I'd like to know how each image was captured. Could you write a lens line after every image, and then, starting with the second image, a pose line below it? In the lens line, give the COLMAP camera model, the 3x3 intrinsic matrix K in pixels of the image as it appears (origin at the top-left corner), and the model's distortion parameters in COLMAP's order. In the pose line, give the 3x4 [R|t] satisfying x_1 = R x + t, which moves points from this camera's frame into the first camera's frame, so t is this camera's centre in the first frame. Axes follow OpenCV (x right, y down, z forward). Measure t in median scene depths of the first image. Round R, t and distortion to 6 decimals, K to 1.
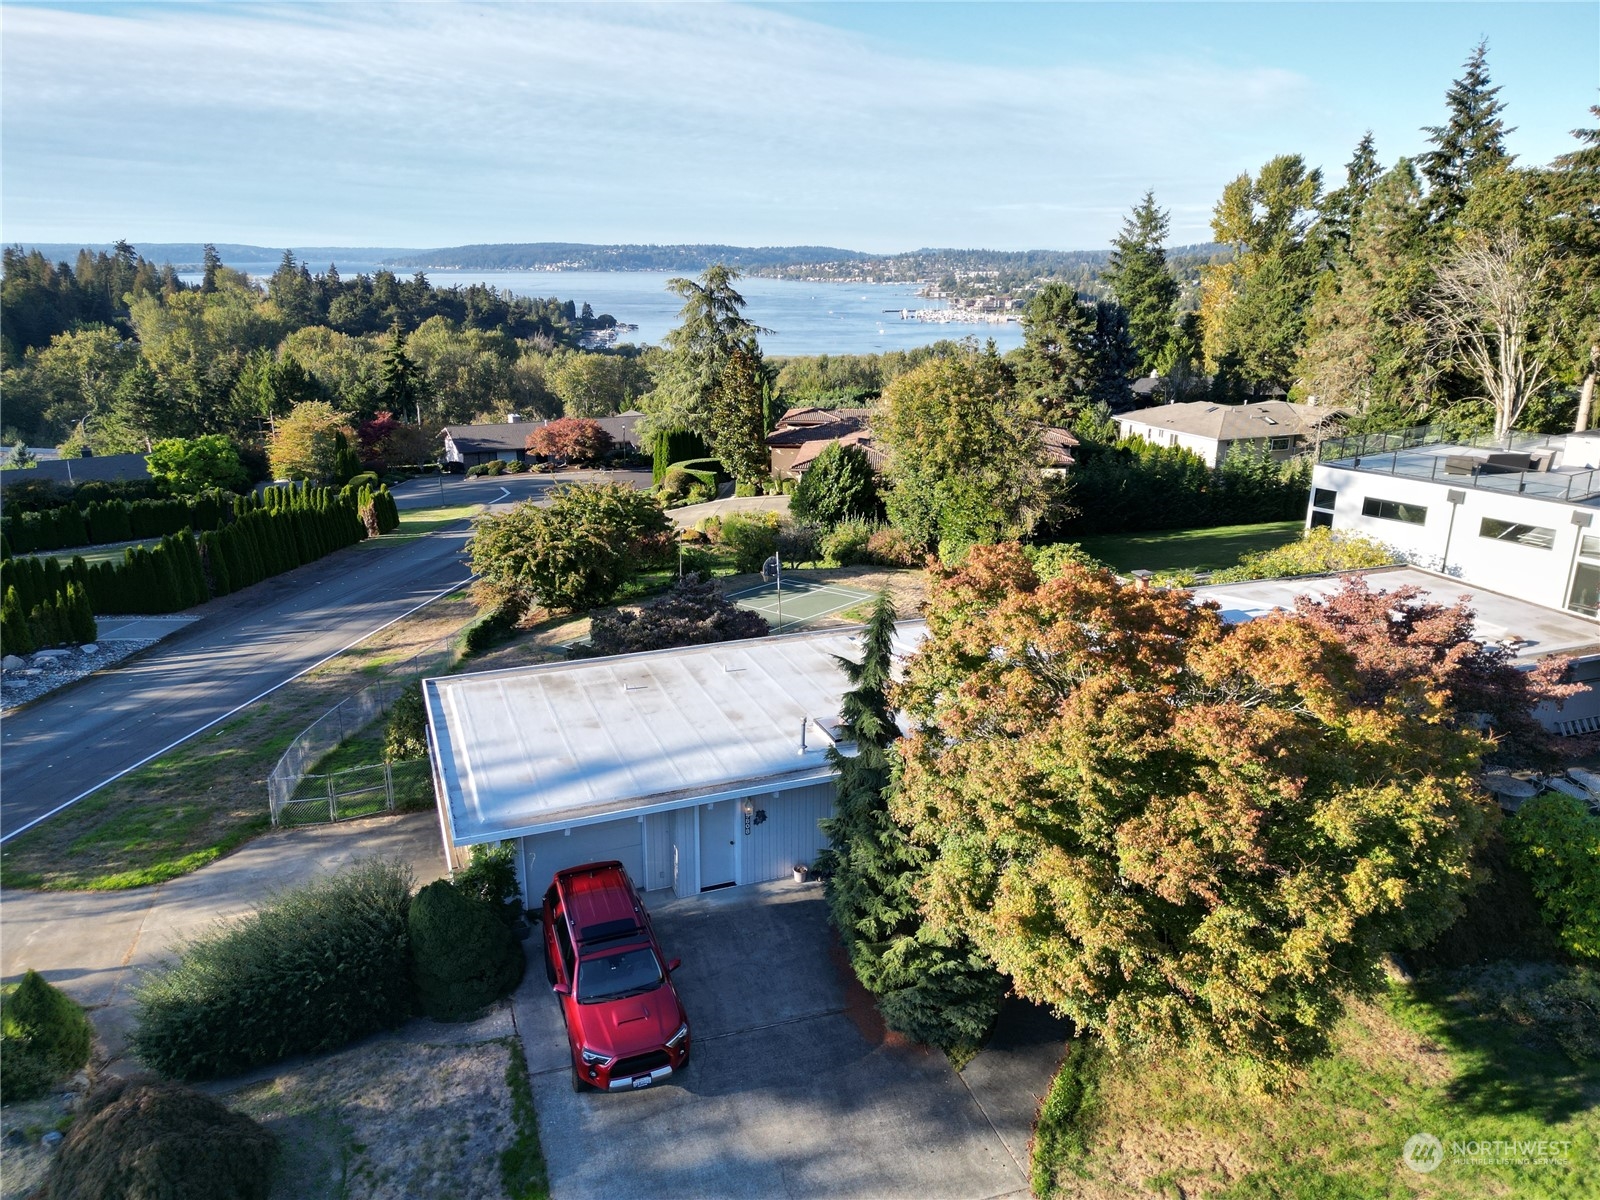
lens RADIAL K [[1113.6, 0, 795.2], [0, 1113.6, 593.2], [0, 0, 1]] dist [0.087560, -0.099136]
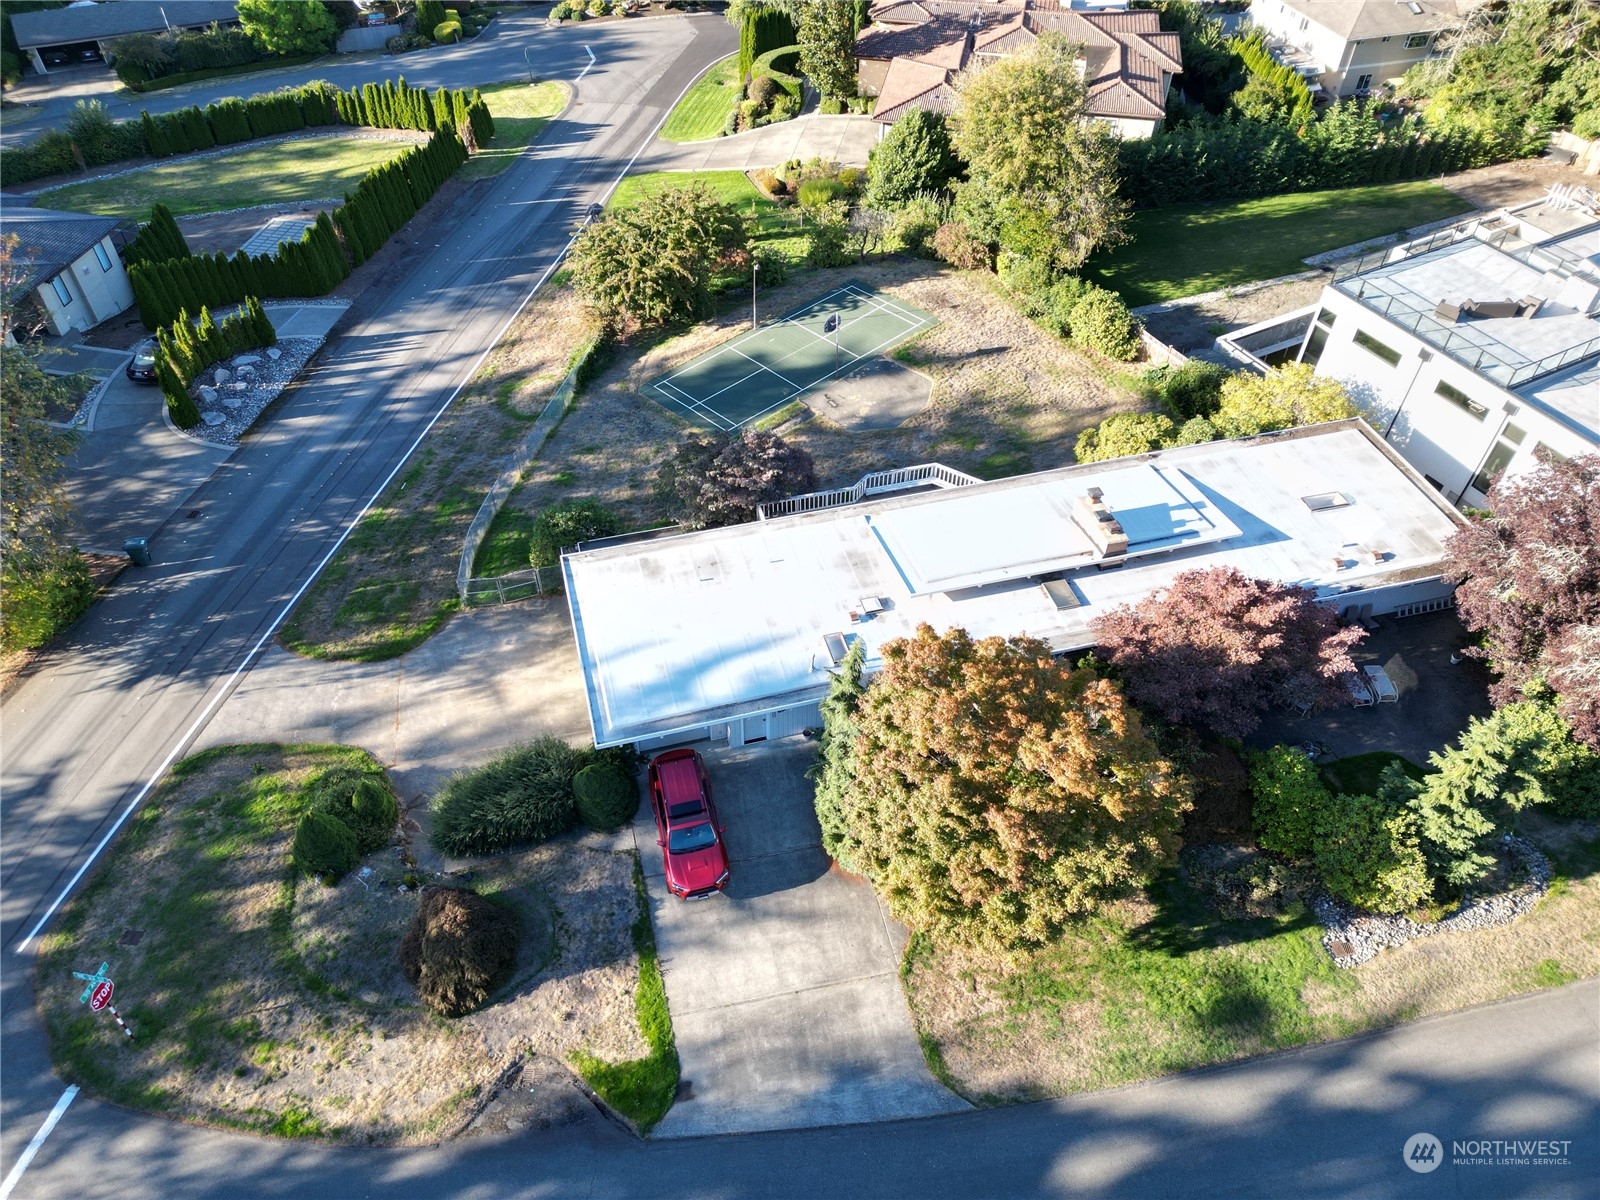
lens RADIAL K [[1115.1, 0, 795.9], [0, 1115.1, 595.8], [0, 0, 1]] dist [0.059719, -0.056658]
pose [[0.995118, 0.074135, -0.065146, 0.022820], [-0.033144, 0.872799, 0.486953, -0.205226], [0.092960, -0.482417, 0.870995, -0.082622]]
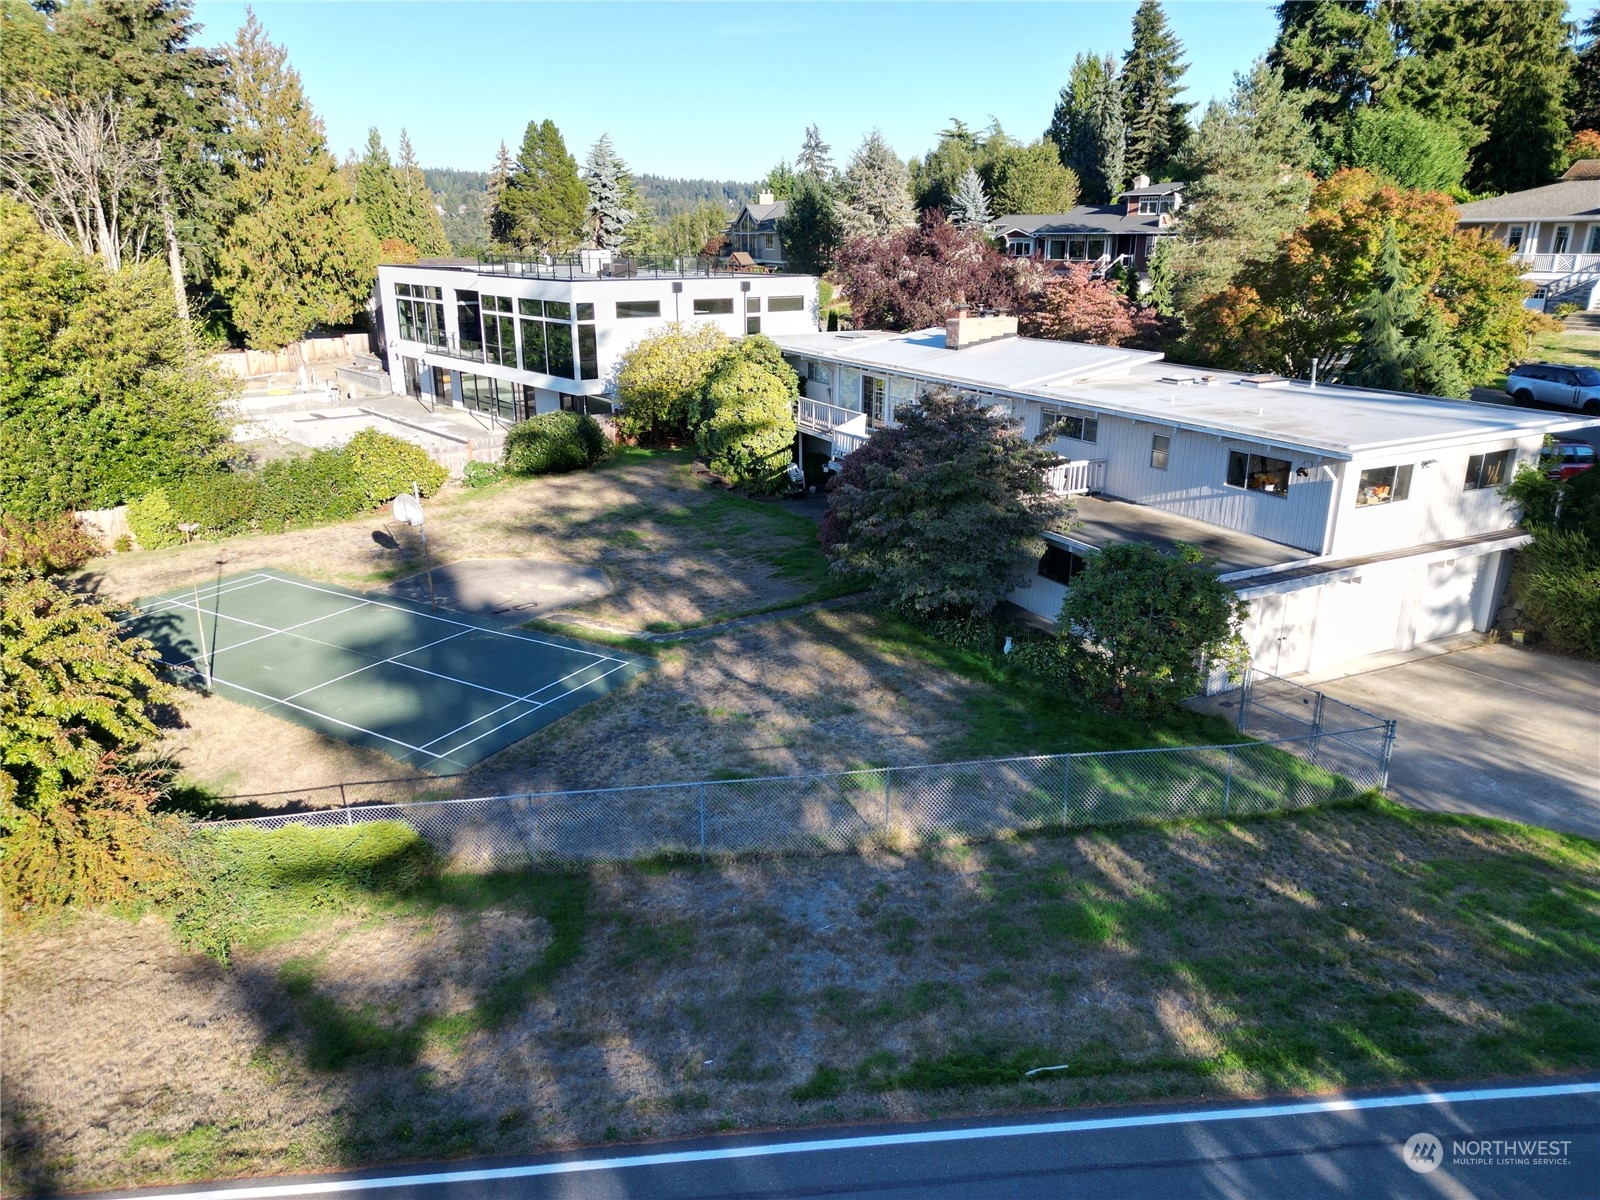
lens RADIAL K [[1115.1, 0, 795.9], [0, 1115.1, 595.8], [0, 0, 1]] dist [0.059719, -0.056658]
pose [[-0.103951, -0.298469, 0.948742, -0.387141], [0.284976, 0.904975, 0.315924, -0.066767], [-0.952881, 0.303209, -0.009017, 0.500871]]
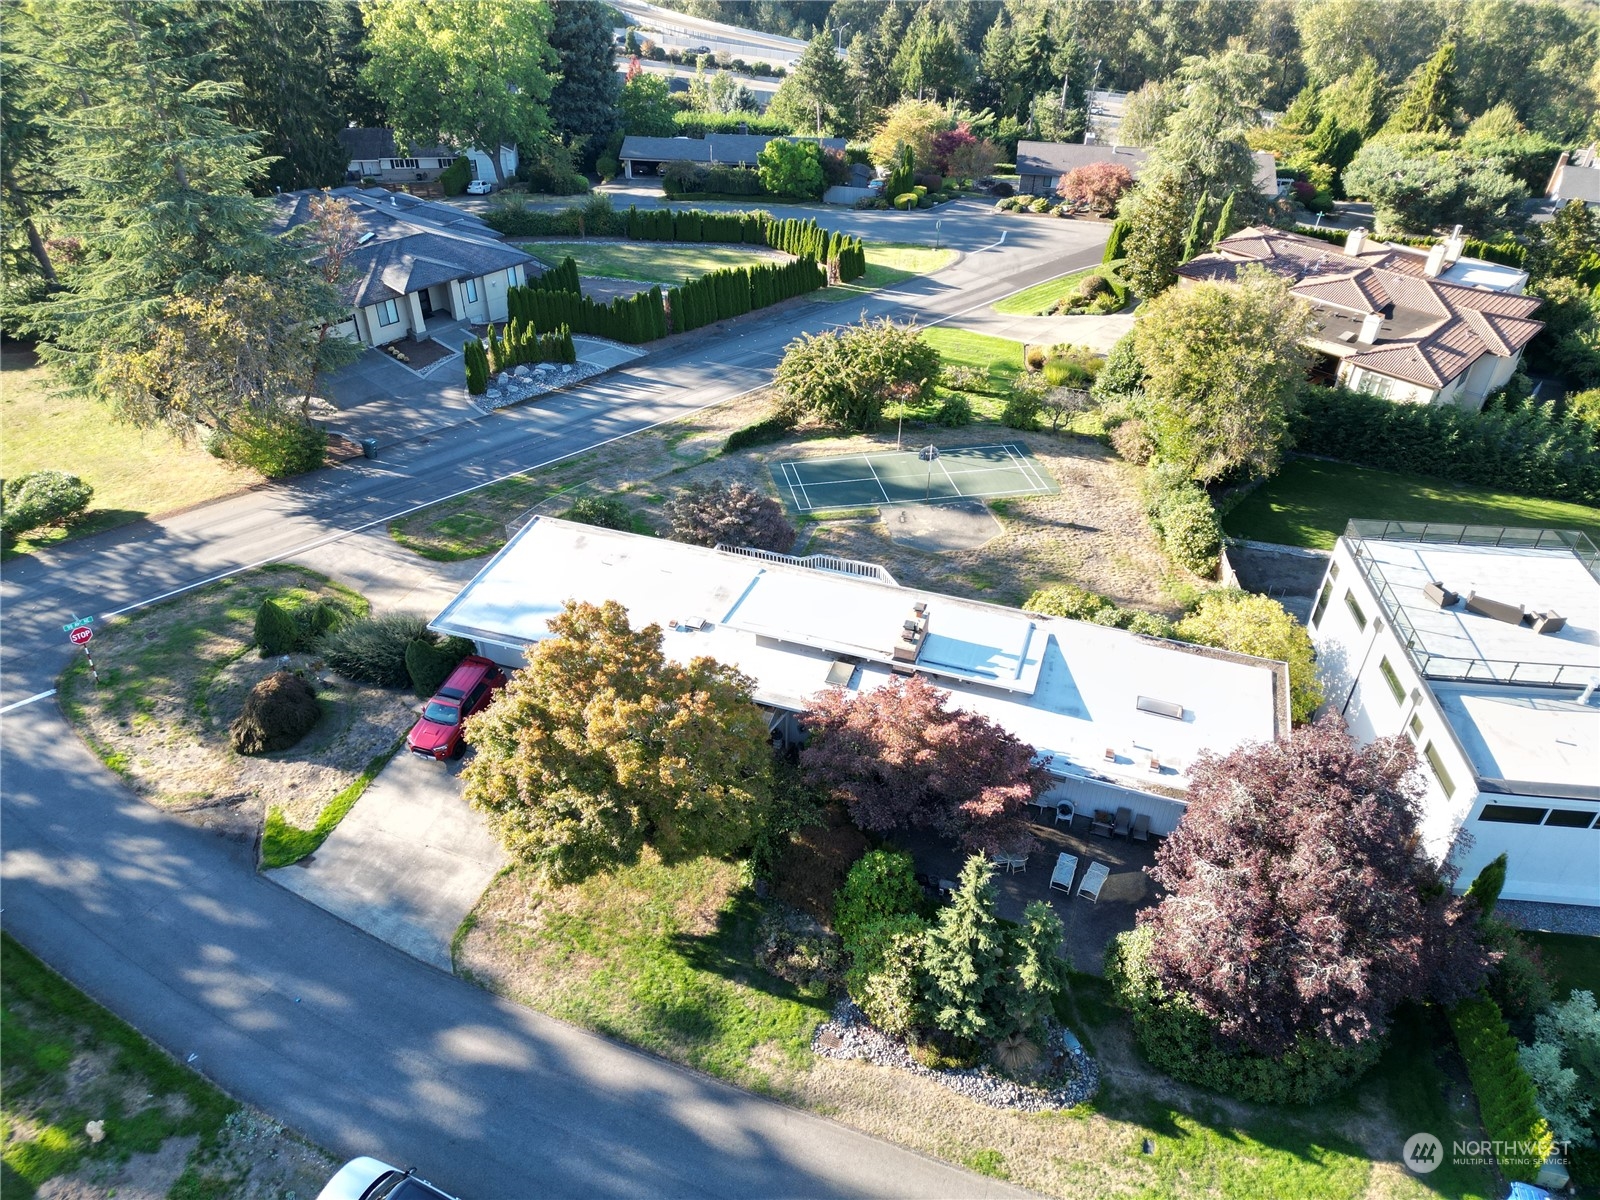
lens RADIAL K [[1103.5, 0, 793.6], [0, 1103.5, 599.5], [0, 0, 1]] dist [0.090143, -0.108071]
pose [[0.780203, 0.381139, -0.496000, 0.337635], [-0.186797, 0.898713, 0.396764, -0.211342], [0.596984, -0.216905, 0.772375, -0.063374]]
